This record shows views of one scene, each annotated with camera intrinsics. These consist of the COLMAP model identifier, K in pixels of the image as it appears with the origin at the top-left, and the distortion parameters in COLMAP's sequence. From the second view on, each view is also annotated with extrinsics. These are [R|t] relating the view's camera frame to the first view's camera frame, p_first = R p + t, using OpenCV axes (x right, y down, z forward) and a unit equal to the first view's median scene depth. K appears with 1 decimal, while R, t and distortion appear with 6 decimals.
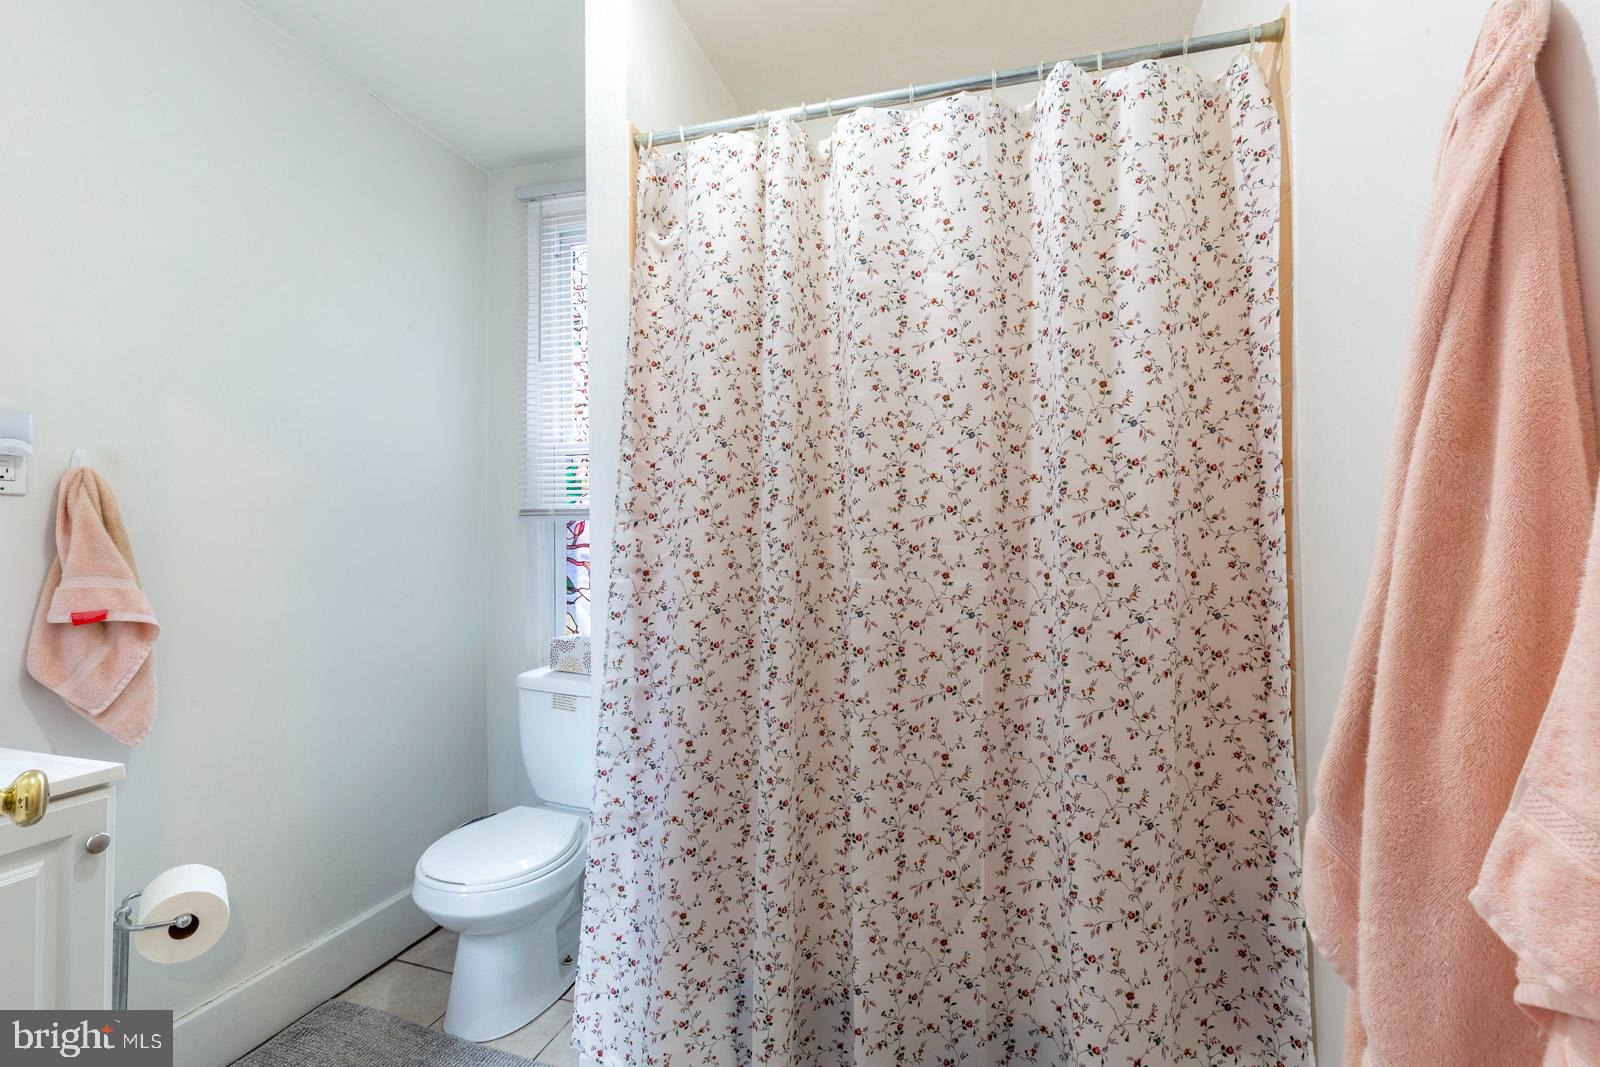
lens RADIAL K [[739.6, 0, 802.7], [0, 739.6, 540.6], [0, 0, 1]] dist [-0.000575, 0.000033]
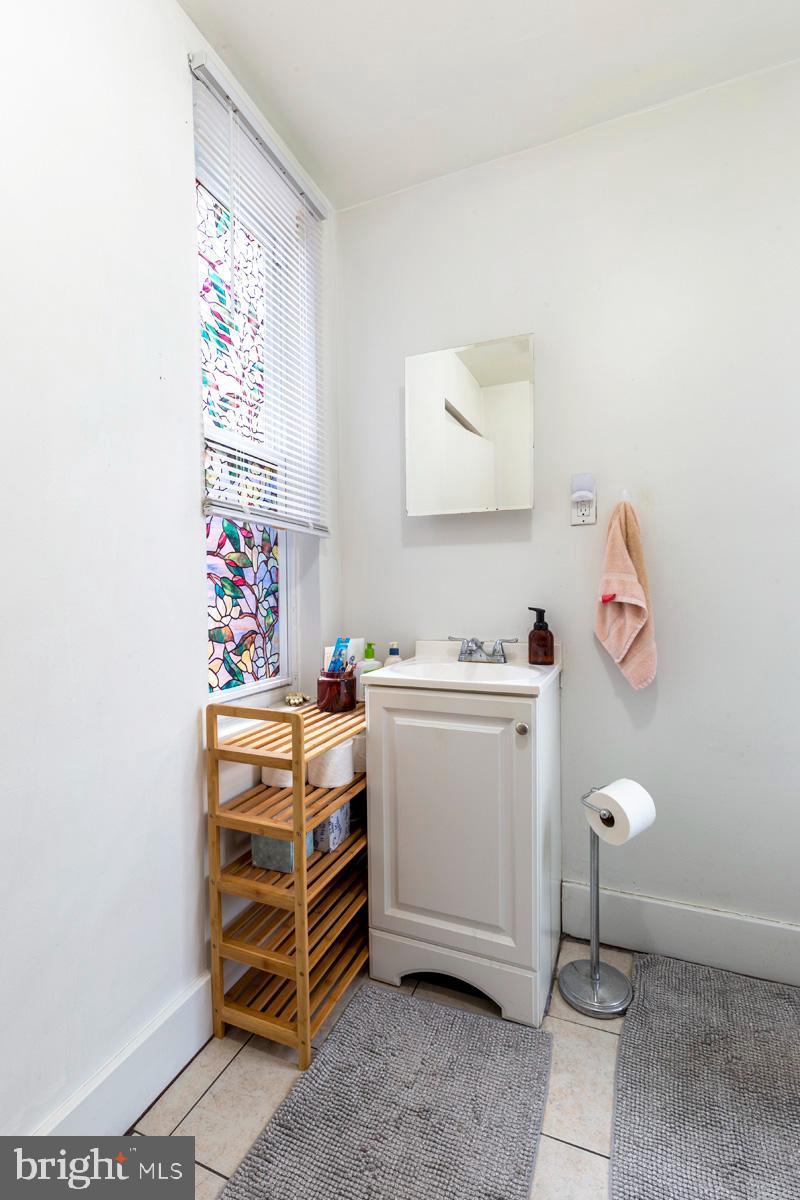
lens RADIAL K [[554.7, 0, 400.0], [0, 554.7, 600.0], [0, 0, 1]] dist [-0.000575, 0.000033]
pose [[-0.116881, 0.019461, -0.992955, 0.229292], [0.020196, 0.999648, 0.017215, 0.076912], [0.992941, -0.018042, -0.117233, 0.689673]]
